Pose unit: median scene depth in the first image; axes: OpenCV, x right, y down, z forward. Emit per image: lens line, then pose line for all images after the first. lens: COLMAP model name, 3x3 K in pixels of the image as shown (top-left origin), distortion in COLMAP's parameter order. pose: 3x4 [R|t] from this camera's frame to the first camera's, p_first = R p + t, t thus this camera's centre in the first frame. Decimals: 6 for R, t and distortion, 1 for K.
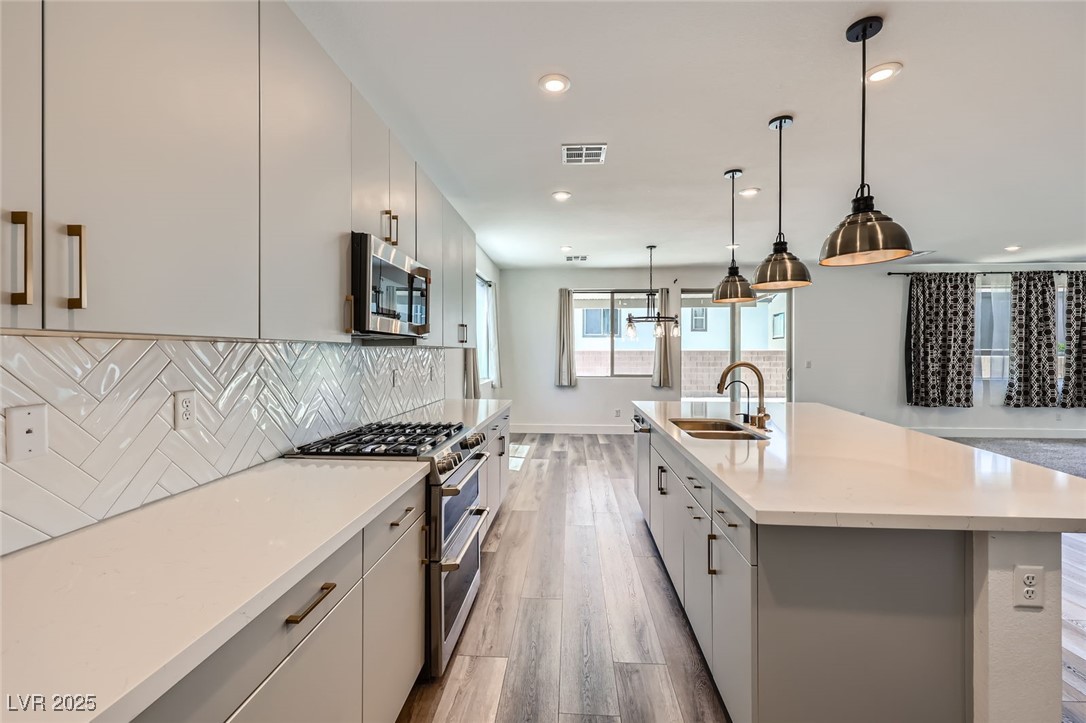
lens RADIAL K [[446.8, 0, 545.8], [0, 446.8, 358.2], [0, 0, 1]] dist [-0.002328, 0.000729]
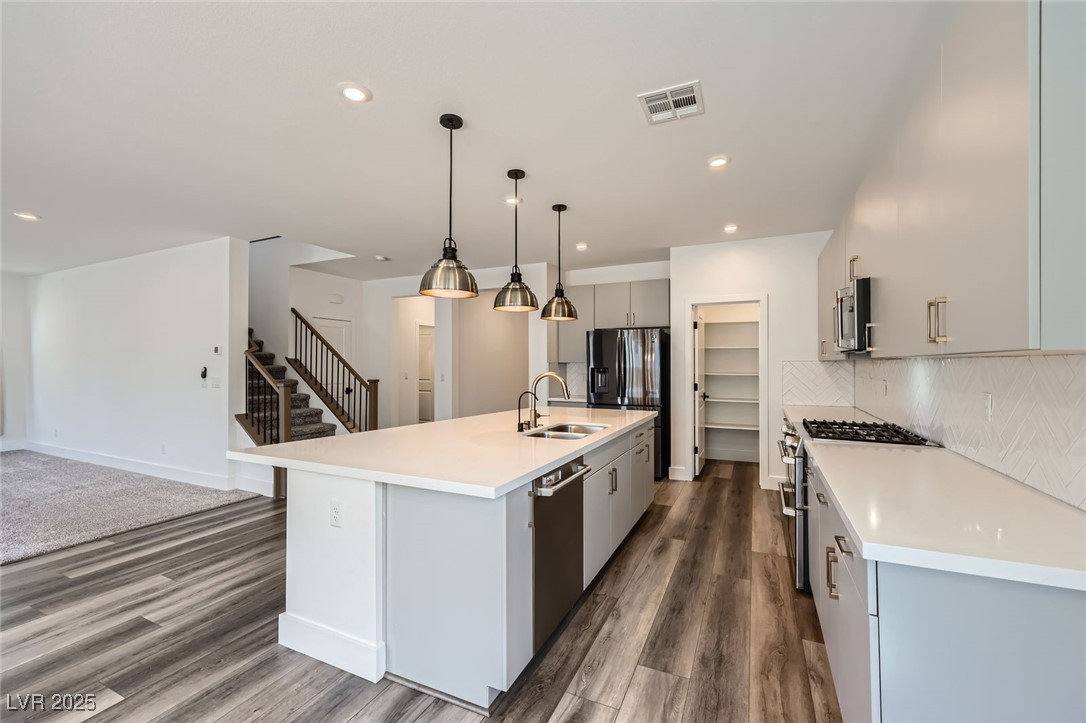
lens RADIAL K [[446.8, 0, 542.5], [0, 446.8, 357.5], [0, 0, 1]] dist [-0.002328, 0.000729]
pose [[-0.923230, 0.006457, 0.384193, -0.001459], [0.003114, 0.999952, -0.009322, -0.013227], [-0.384235, -0.007410, -0.923206, 0.790396]]
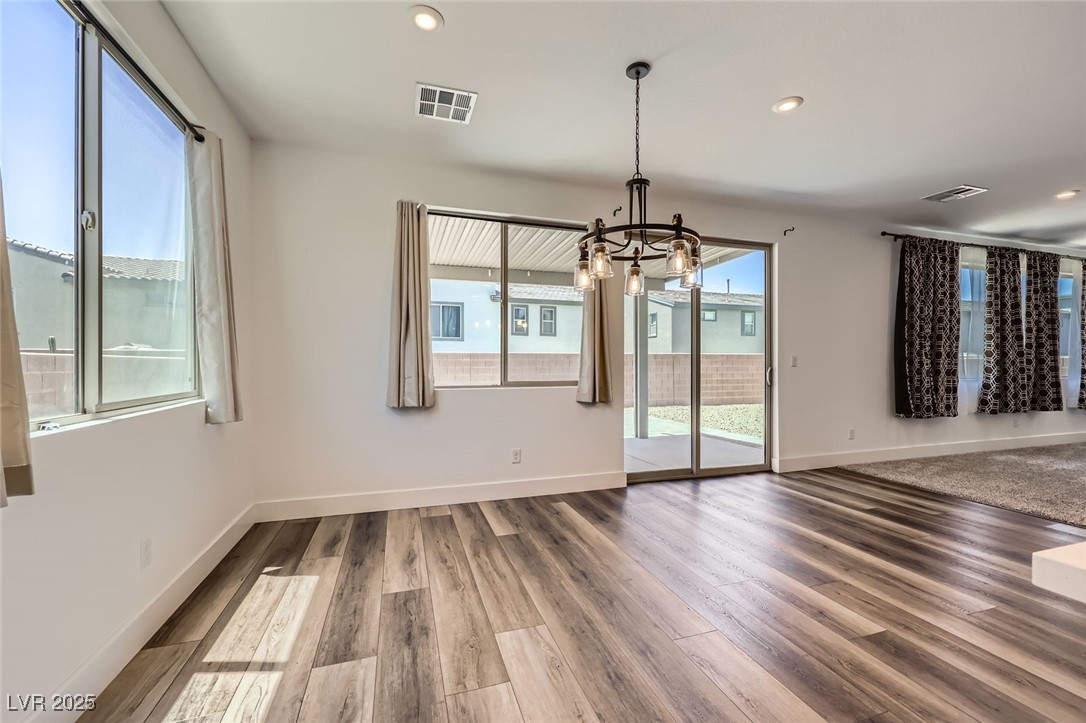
lens RADIAL K [[446.8, 0, 540.6], [0, 446.8, 362.7], [0, 0, 1]] dist [-0.002328, 0.000729]
pose [[0.933617, -0.000518, 0.358273, 0.002416], [0.005541, 0.999900, -0.012993, 0.023245], [-0.358230, 0.014115, 0.933527, 0.537453]]
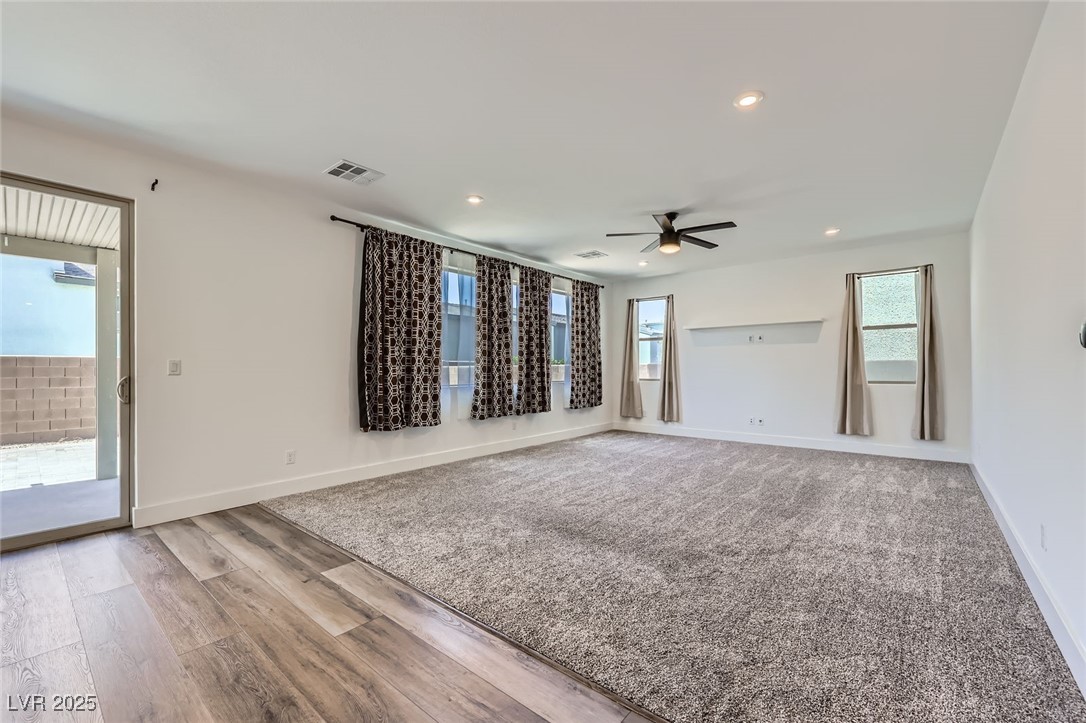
lens RADIAL K [[446.8, 0, 533.4], [0, 446.8, 361.2], [0, 0, 1]] dist [-0.002328, 0.000729]
pose [[0.609593, 0.011571, 0.792630, 0.459846], [0.009275, 0.999721, -0.021728, 0.021581], [-0.792661, 0.020597, 0.609315, 0.420001]]
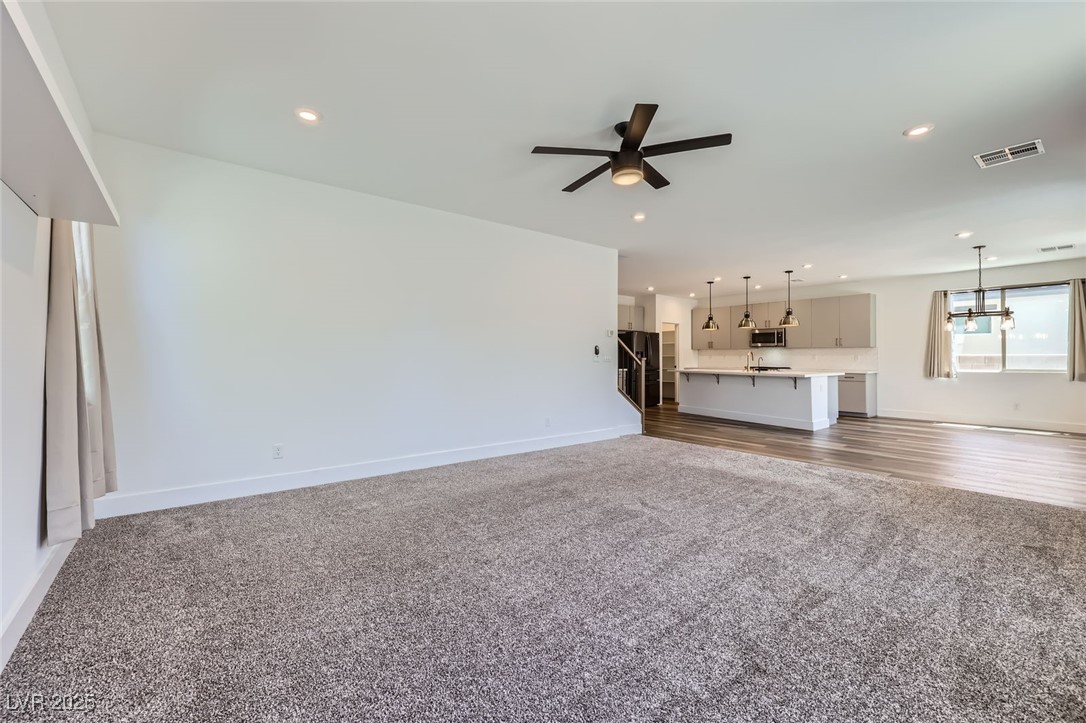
lens RADIAL K [[446.8, 0, 538.0], [0, 446.8, 348.0], [0, 0, 1]] dist [-0.002328, 0.000729]
pose [[-0.759442, -0.016505, -0.650366, 1.464102], [-0.005630, 0.999807, -0.018799, 0.016479], [0.650551, -0.010615, -0.759389, 0.941440]]
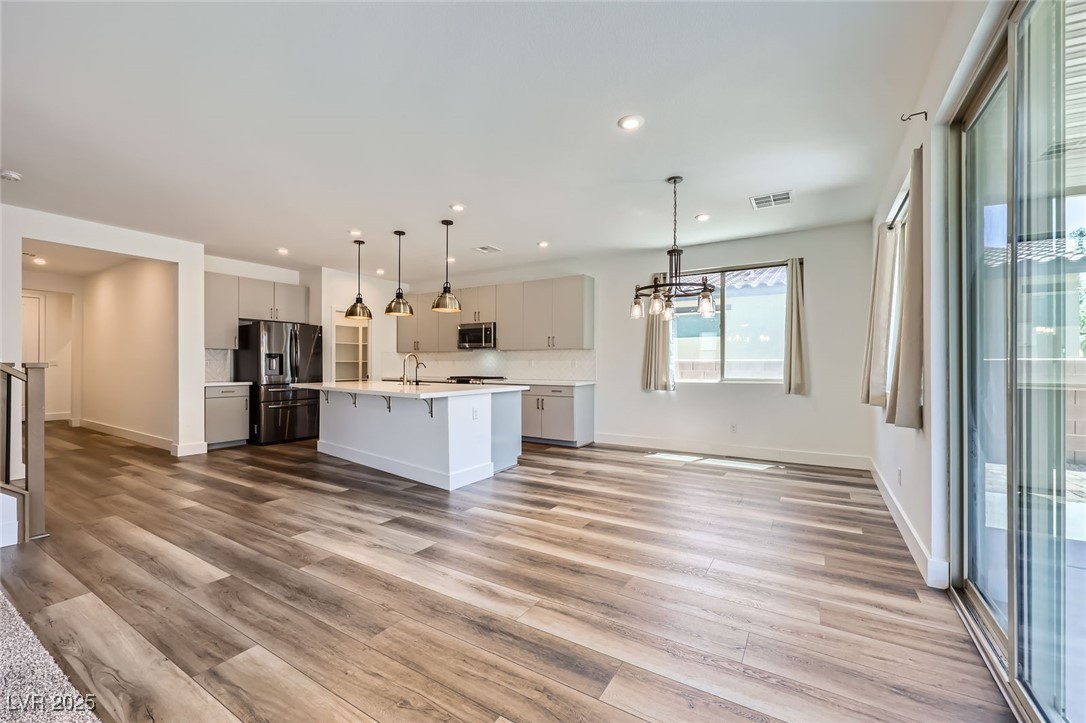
lens RADIAL K [[446.8, 0, 541.8], [0, 446.8, 362.8], [0, 0, 1]] dist [-0.002328, 0.000729]
pose [[-0.485015, -0.007111, -0.874477, 0.757764], [-0.006395, 0.999969, -0.004584, 0.018056], [0.874482, 0.003369, -0.485046, 0.962813]]
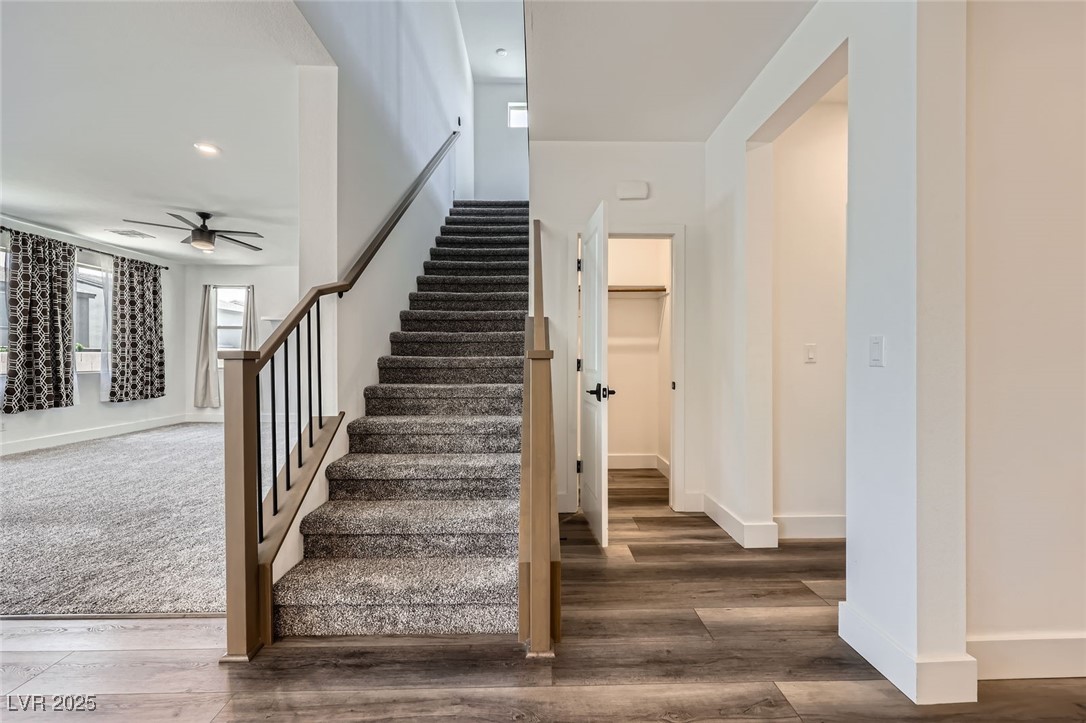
lens RADIAL K [[446.8, 0, 544.5], [0, 446.8, 358.3], [0, 0, 1]] dist [-0.002328, 0.000729]
pose [[-0.081776, -0.001694, 0.996649, 0.350868], [0.004794, 0.999986, 0.002093, 0.022615], [-0.996639, 0.004949, -0.081767, 0.172424]]
